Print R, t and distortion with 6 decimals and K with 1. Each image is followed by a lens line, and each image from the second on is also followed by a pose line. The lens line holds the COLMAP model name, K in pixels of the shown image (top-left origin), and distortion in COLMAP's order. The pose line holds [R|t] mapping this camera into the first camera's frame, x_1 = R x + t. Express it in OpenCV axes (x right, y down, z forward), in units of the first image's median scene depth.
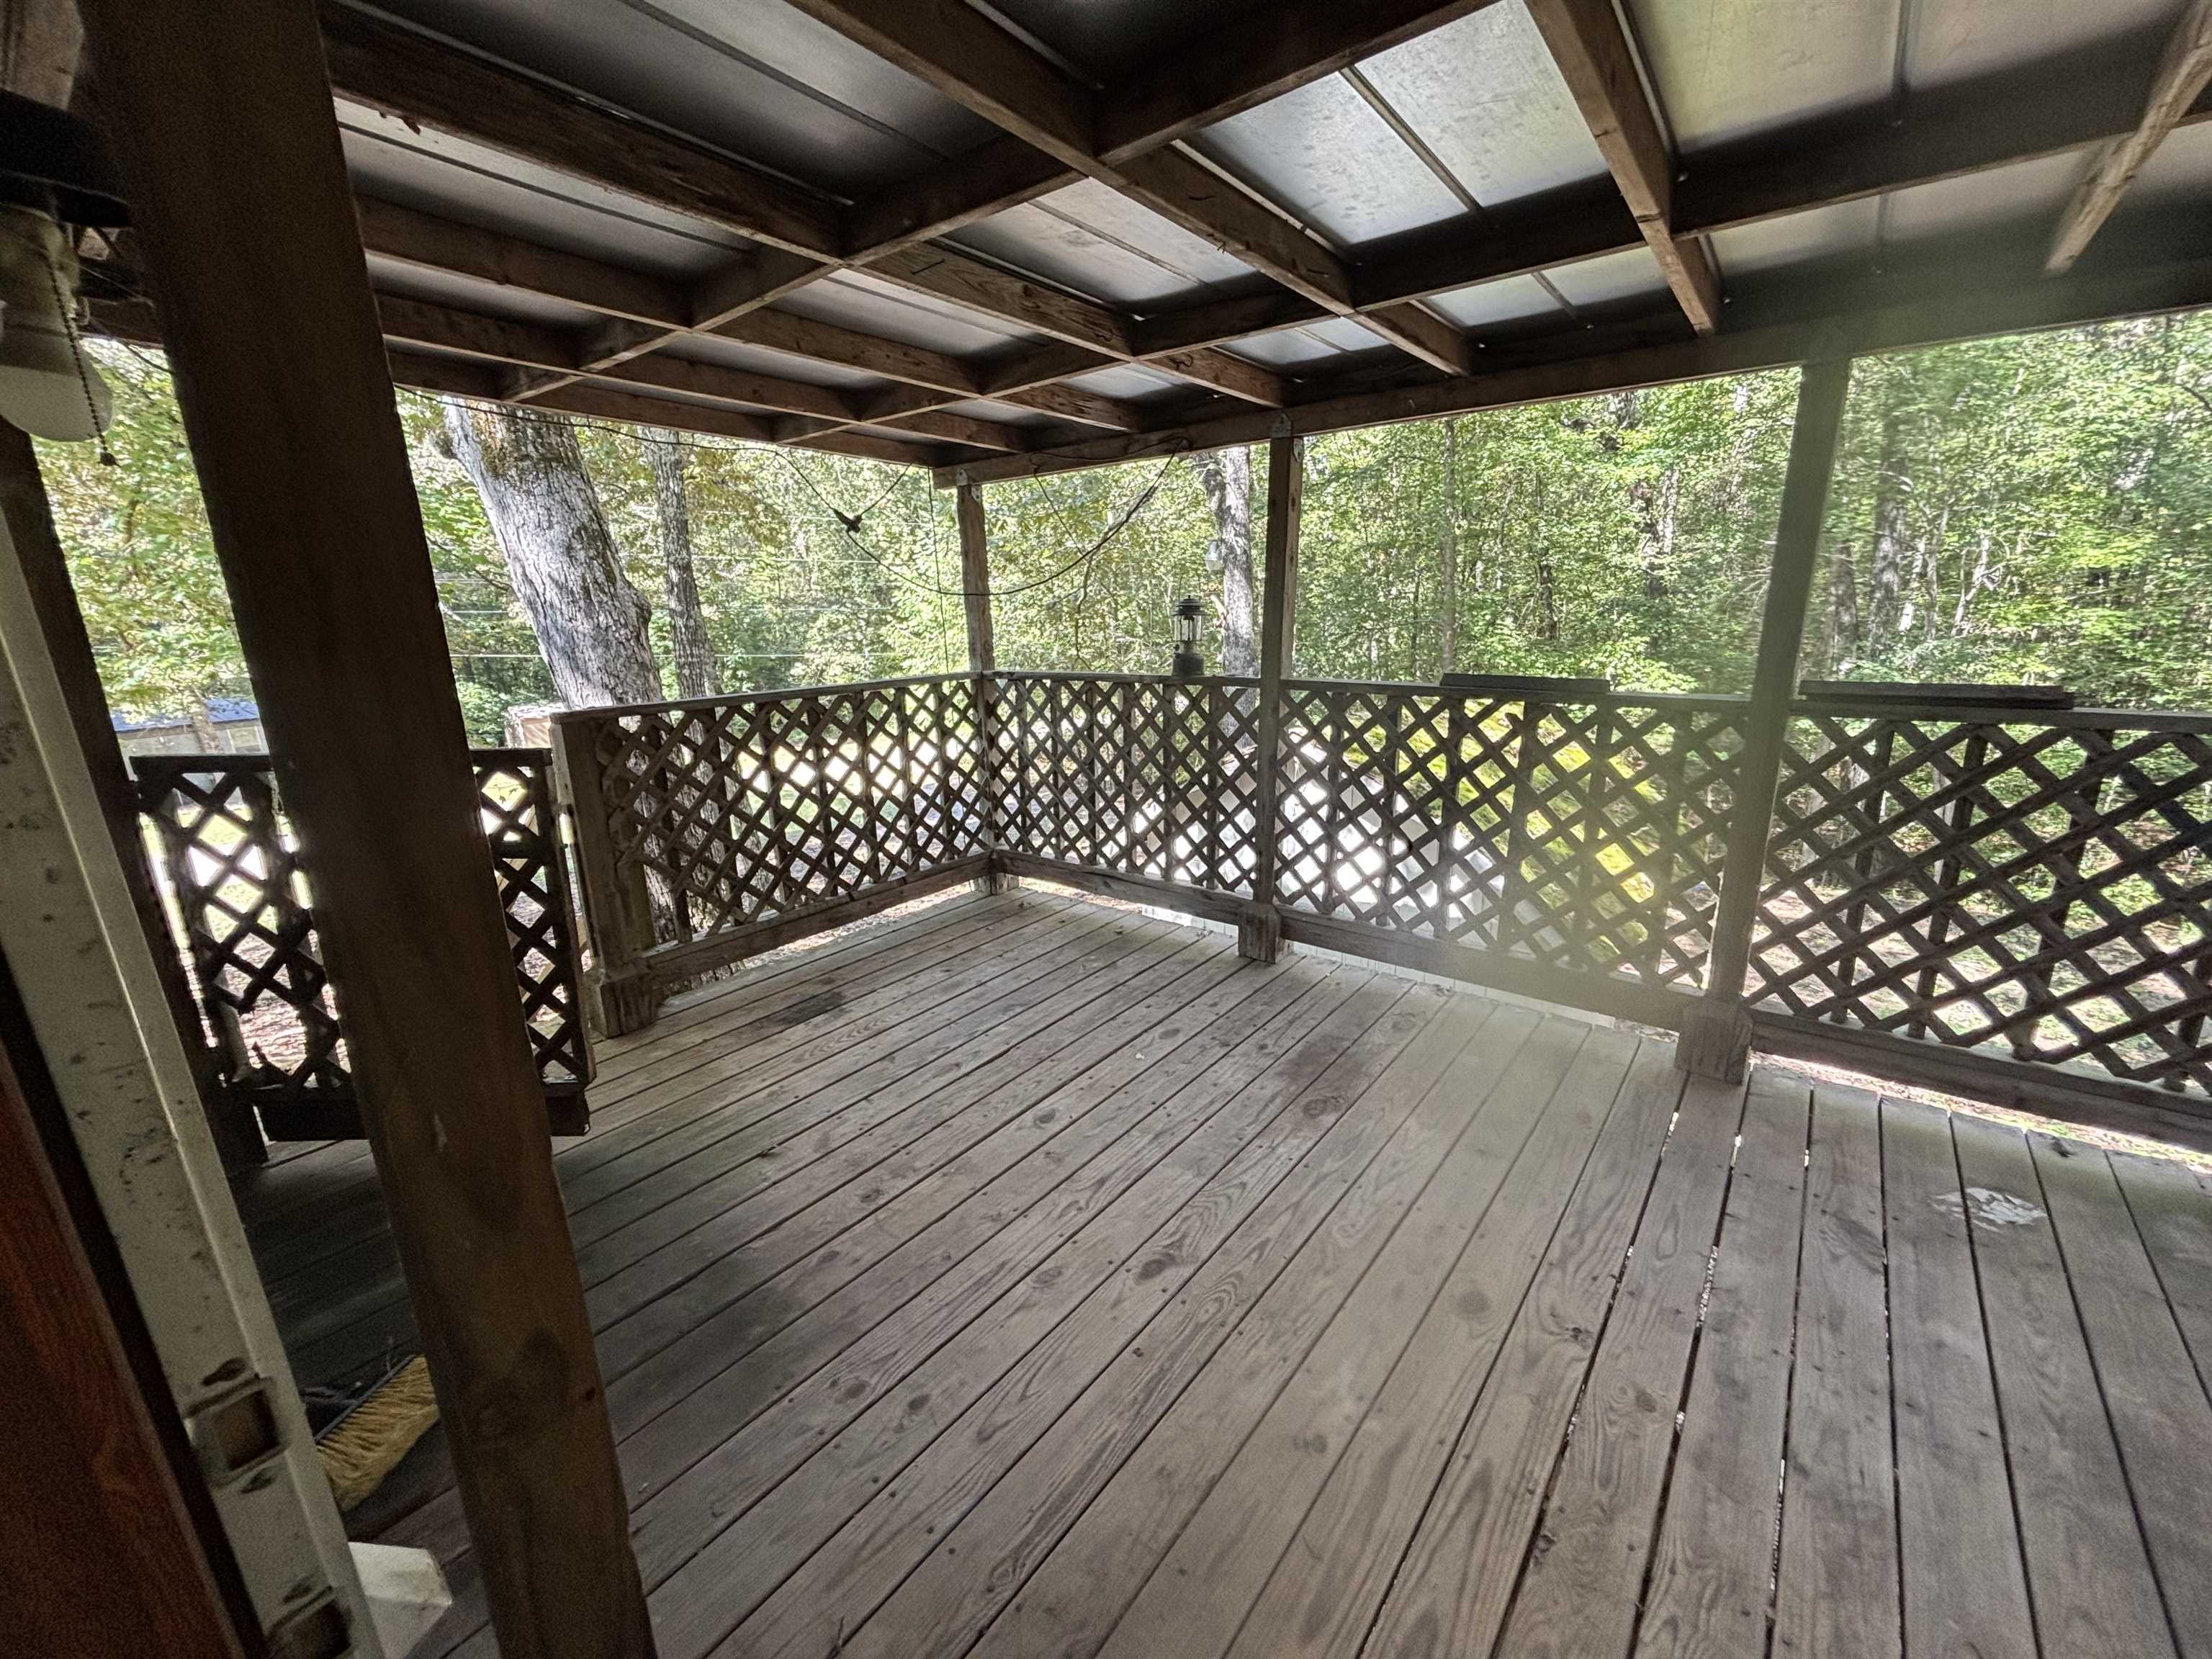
lens RADIAL K [[886.9, 0, 1112.6], [0, 886.9, 822.4], [0, 0, 1]] dist [-0.008114, 0.000847]
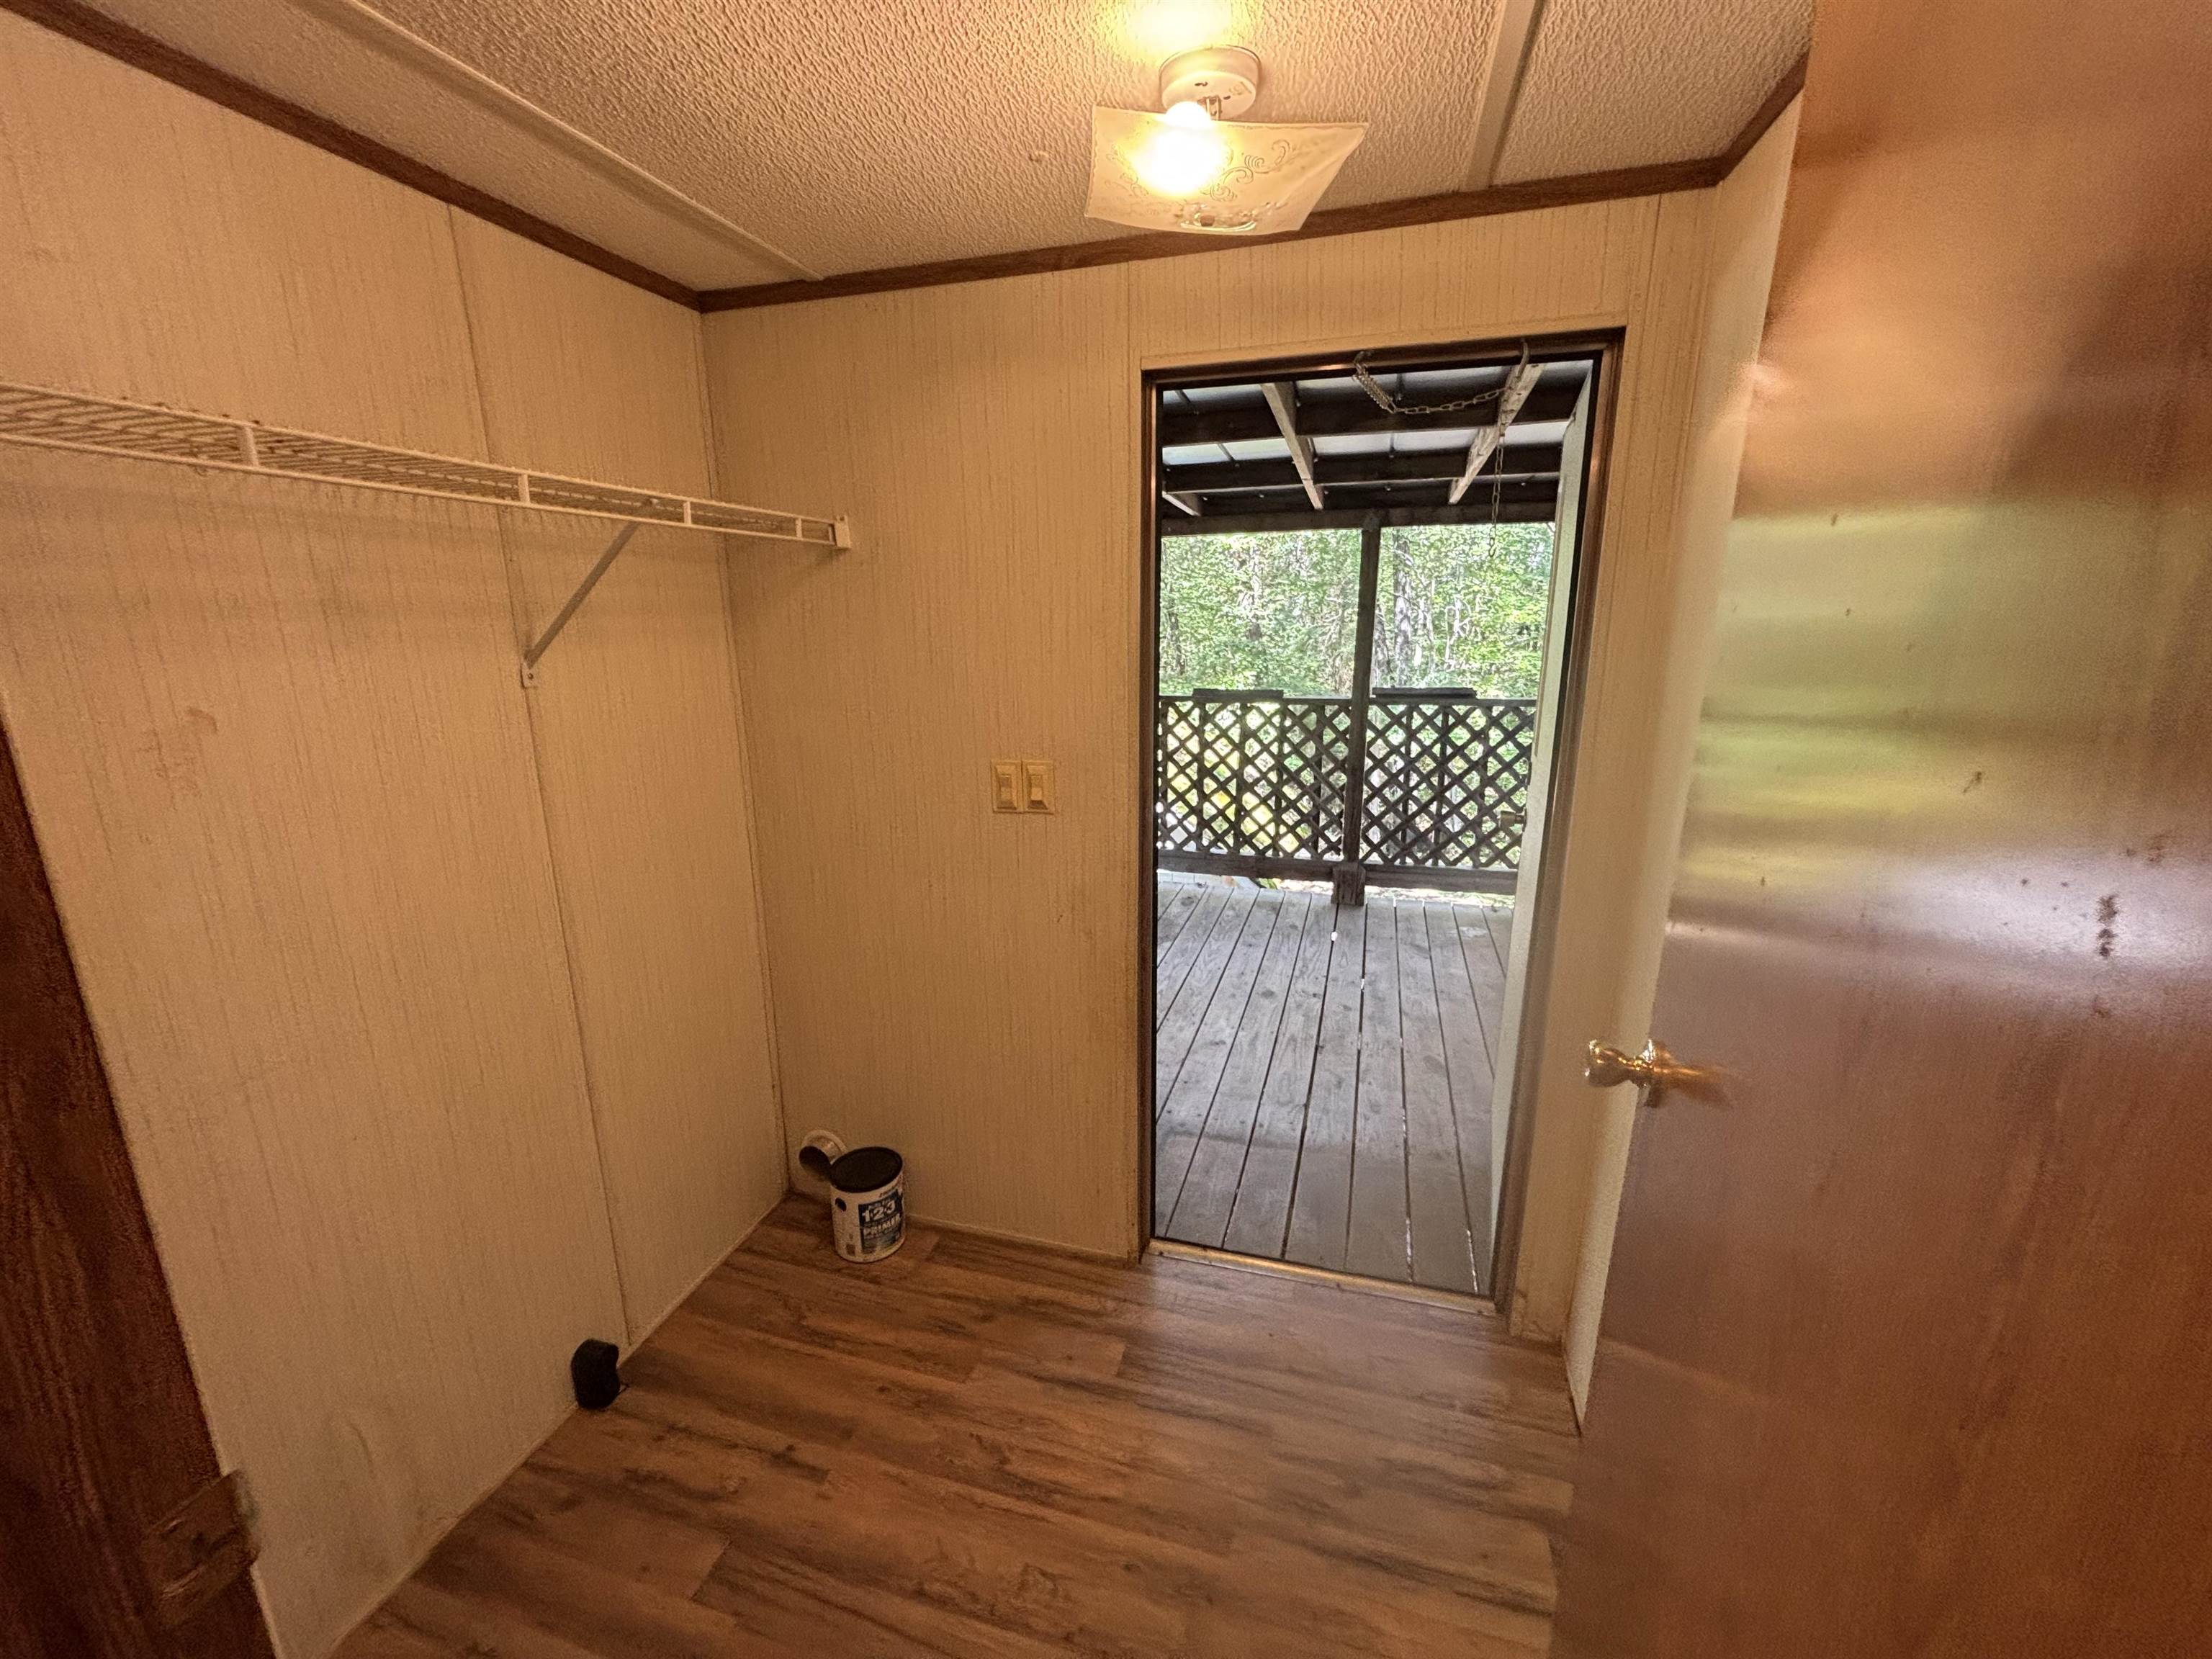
lens RADIAL K [[886.9, 0, 1103.2], [0, 886.9, 840.5], [0, 0, 1]] dist [-0.008114, 0.000847]
pose [[0.926885, -0.071367, 0.368498, -0.416500], [0.078897, 0.996868, -0.005388, 0.113172], [-0.366959, 0.034067, 0.929613, -0.474399]]
